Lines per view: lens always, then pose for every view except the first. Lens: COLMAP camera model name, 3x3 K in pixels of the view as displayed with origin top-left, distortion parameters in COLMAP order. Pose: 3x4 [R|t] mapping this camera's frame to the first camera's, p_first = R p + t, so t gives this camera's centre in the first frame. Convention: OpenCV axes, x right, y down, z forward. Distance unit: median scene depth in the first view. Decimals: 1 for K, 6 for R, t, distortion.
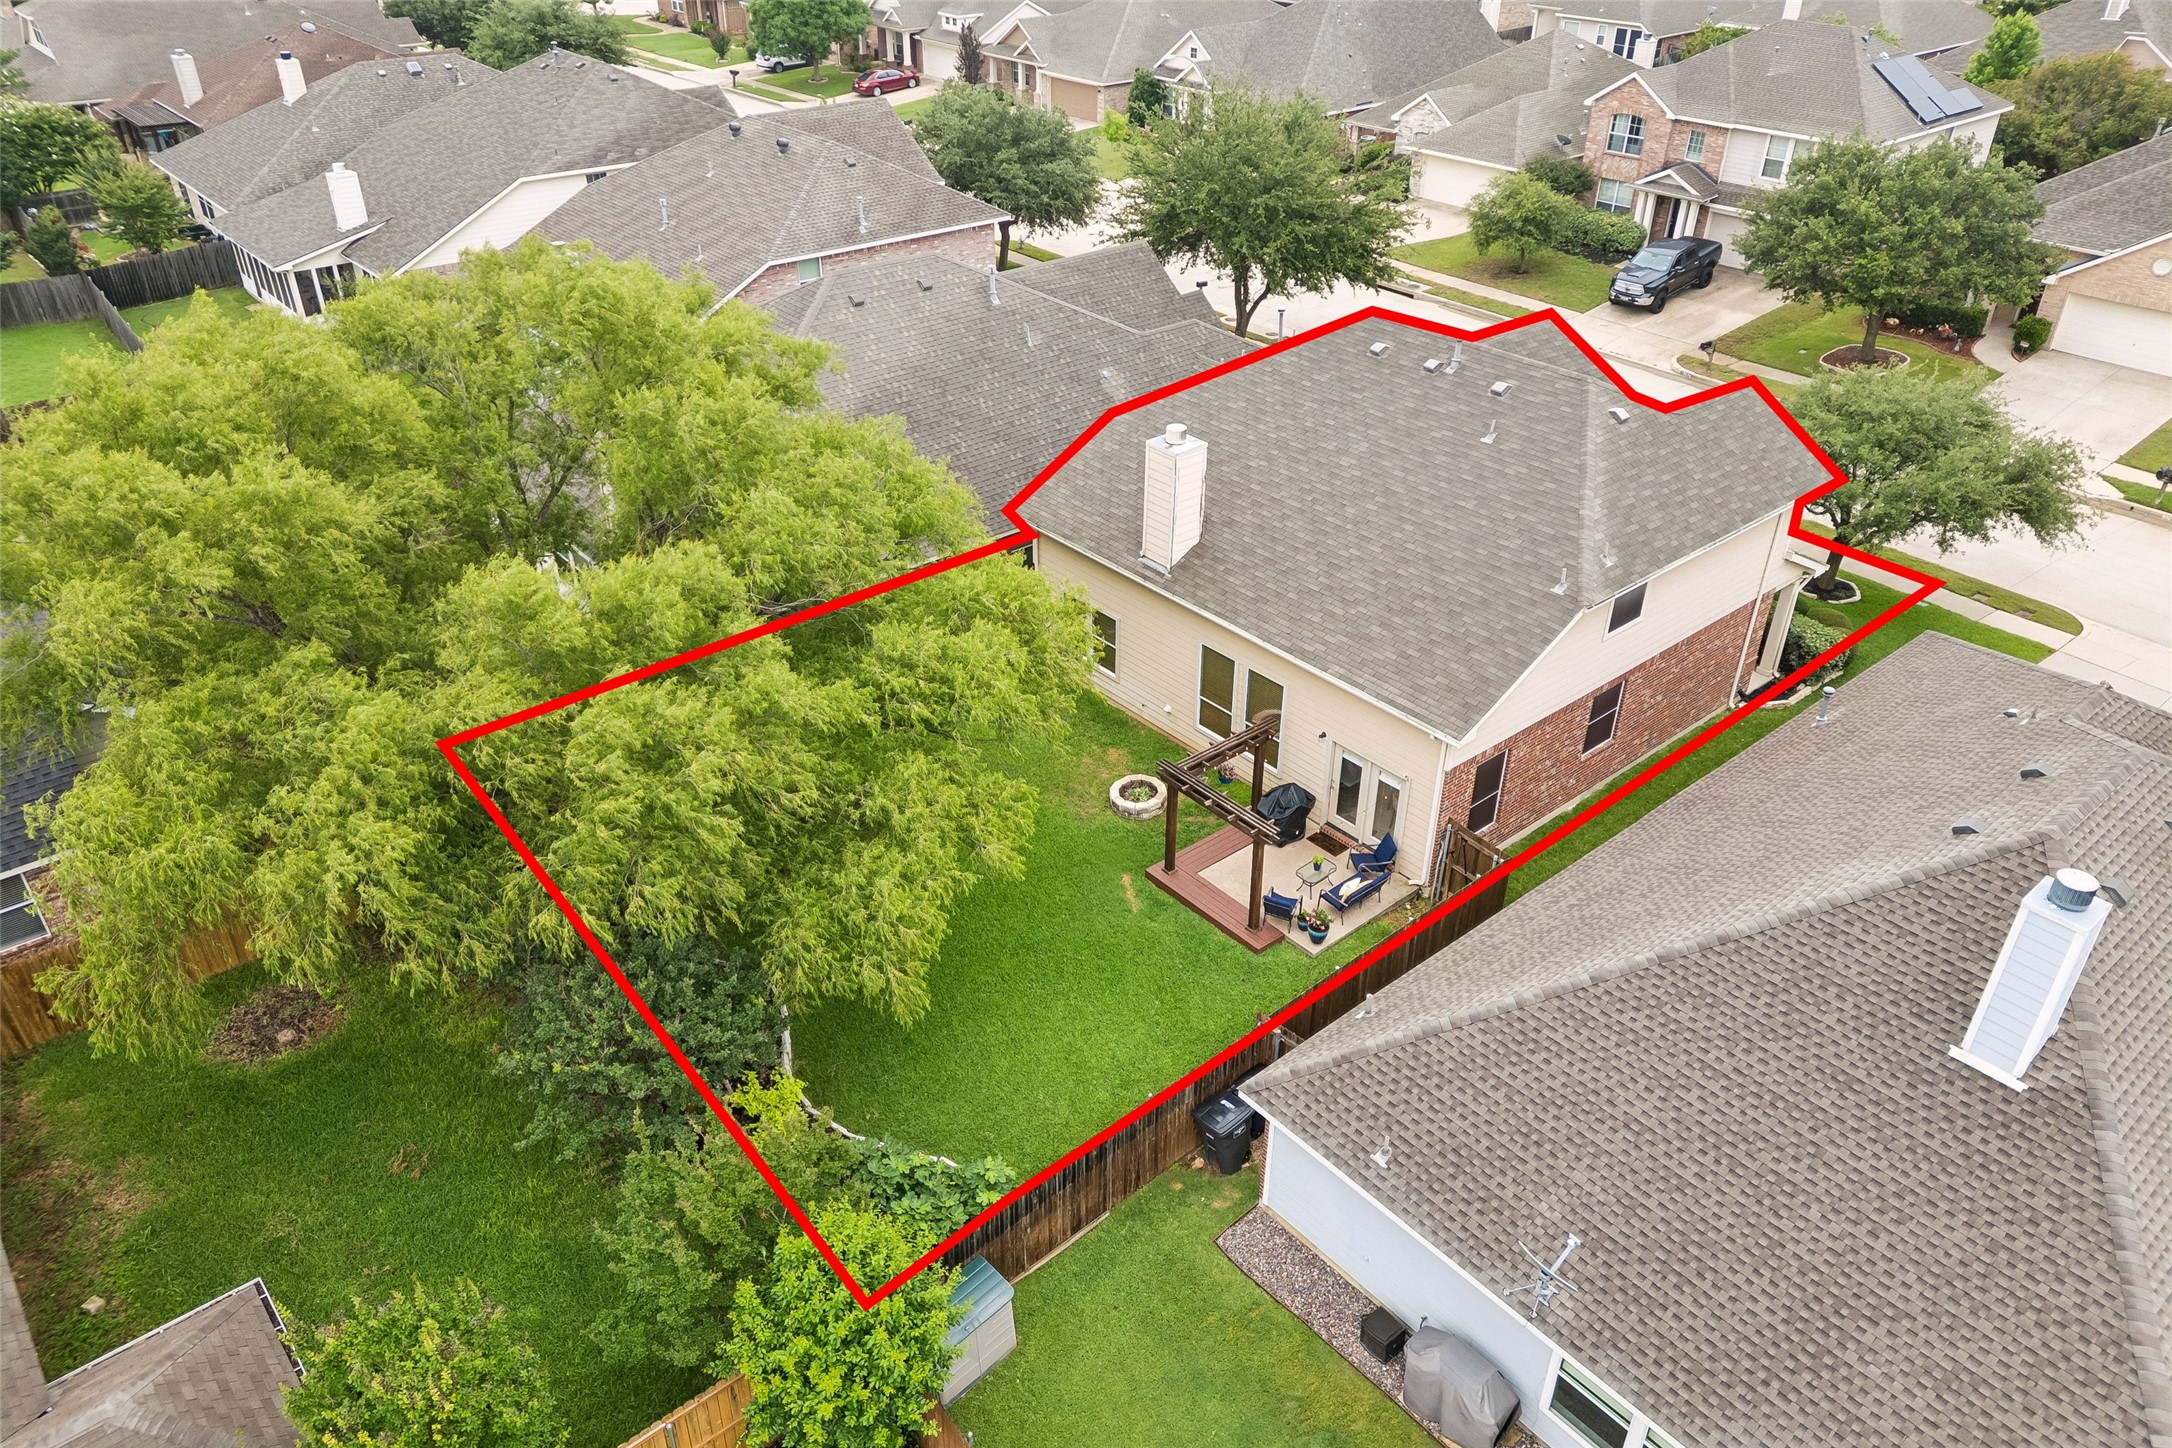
lens RADIAL K [[1505.7, 0, 1086.0], [0, 1505.7, 724.0], [0, 0, 1]] dist [0.102321, -0.102080]
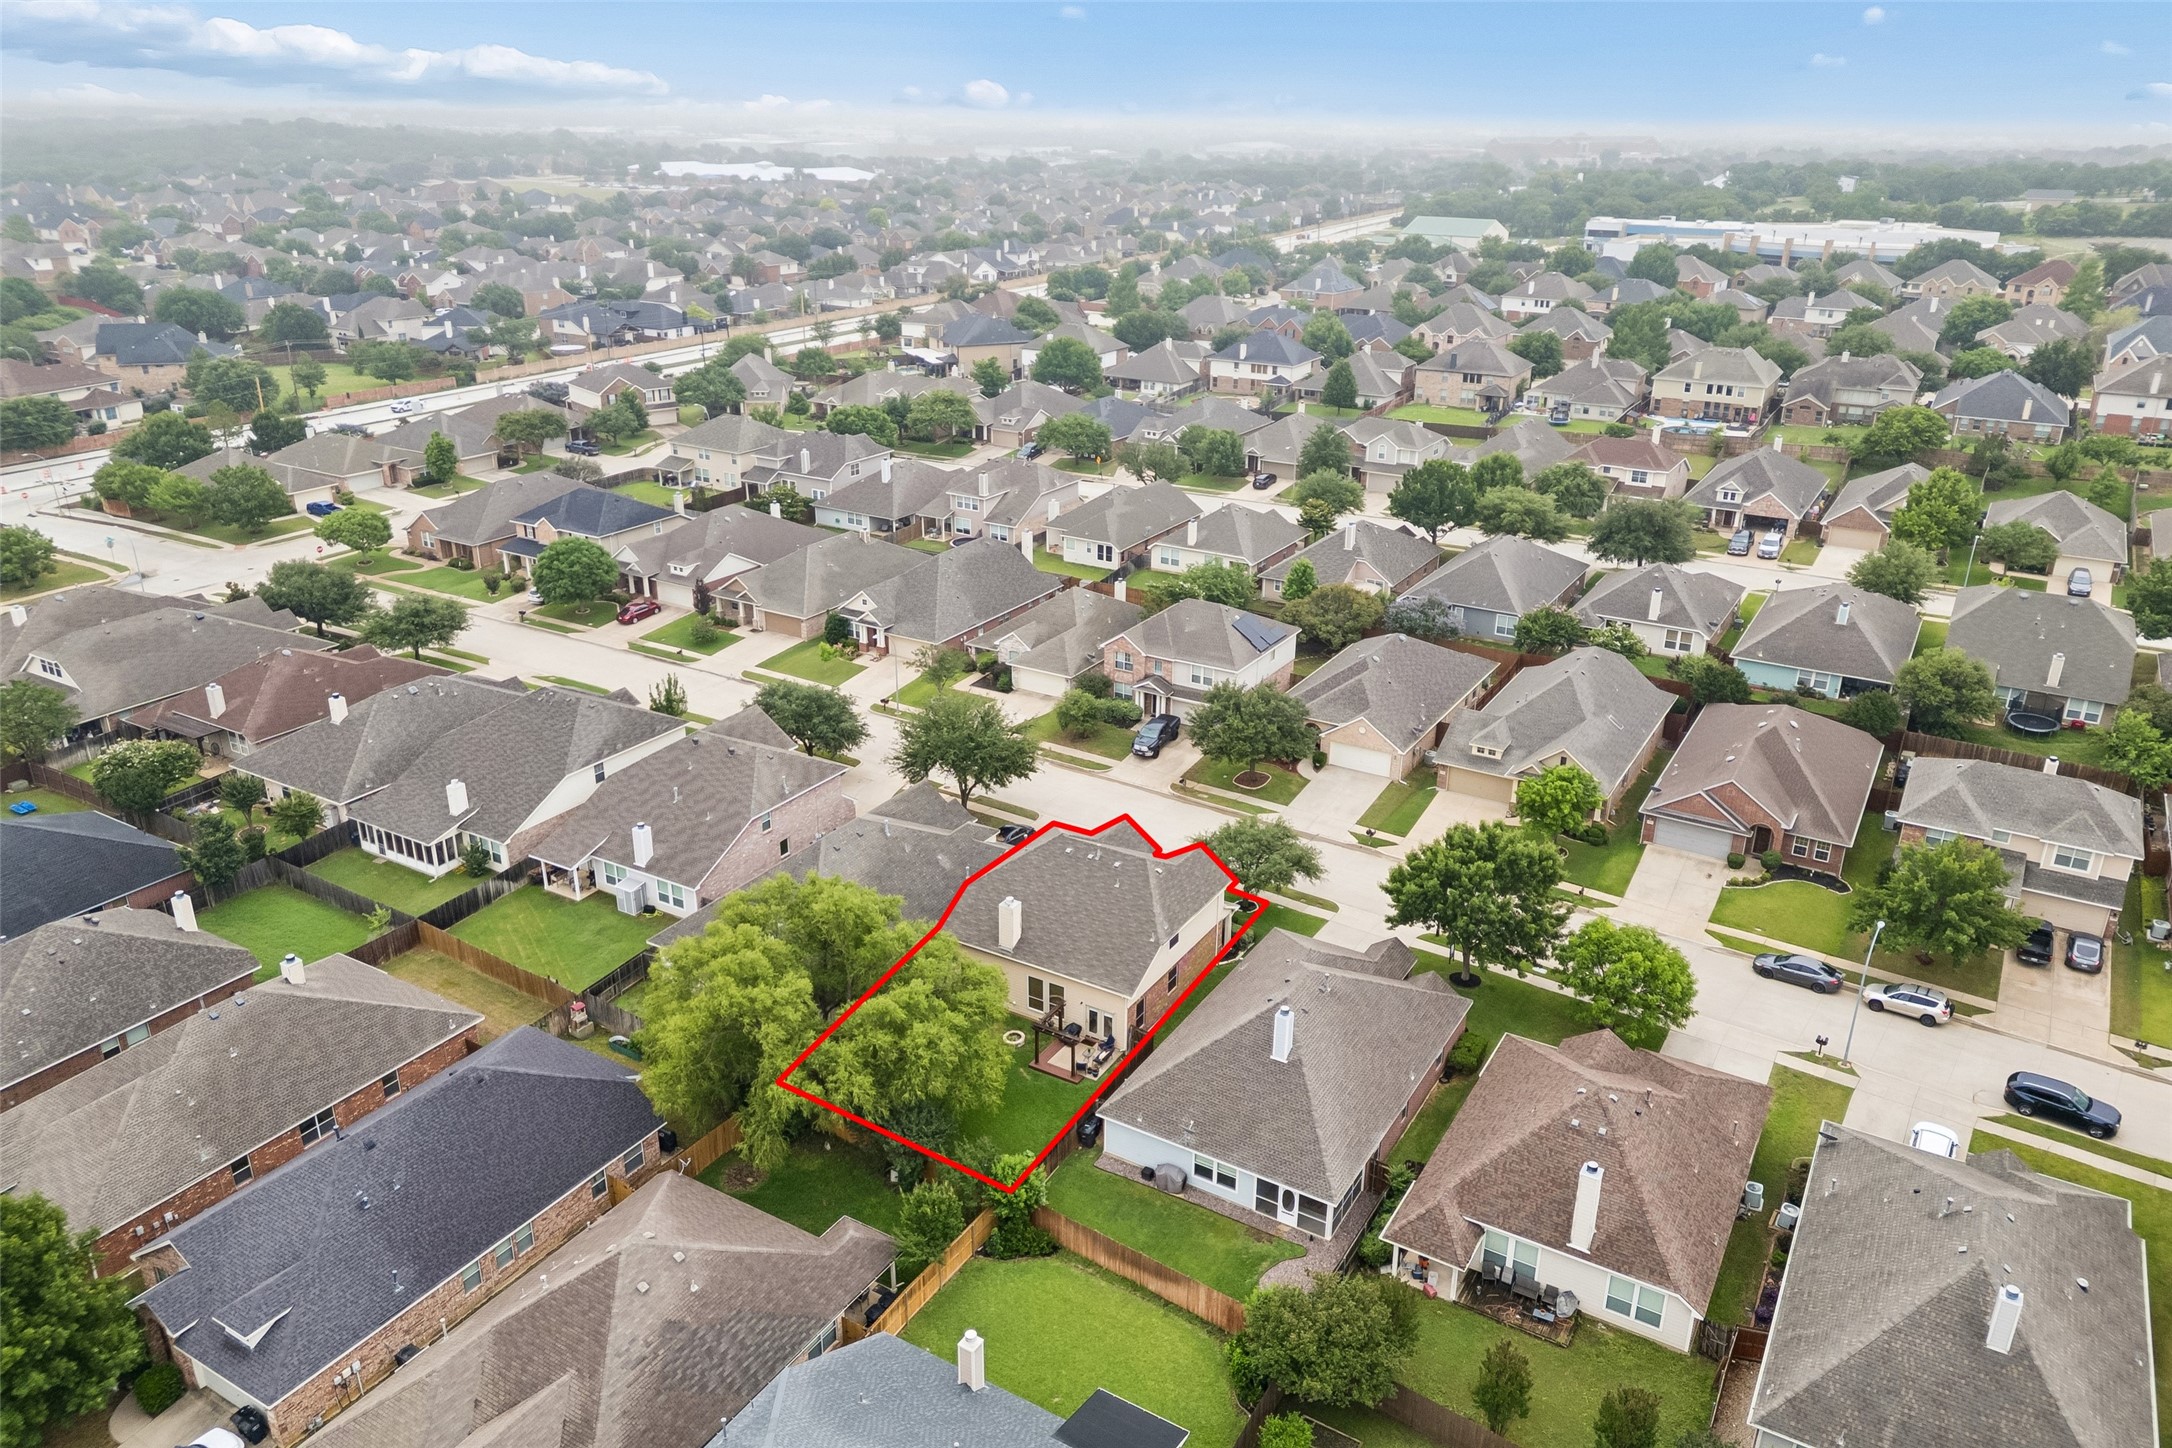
lens RADIAL K [[1505.7, 0, 1086.0], [0, 1505.7, 724.0], [0, 0, 1]] dist [0.102321, -0.102080]
pose [[0.947650, -0.118380, 0.296557, -0.550999], [0.168339, 0.974409, -0.148962, -0.071244], [-0.271333, 0.191086, 0.943326, -1.583697]]
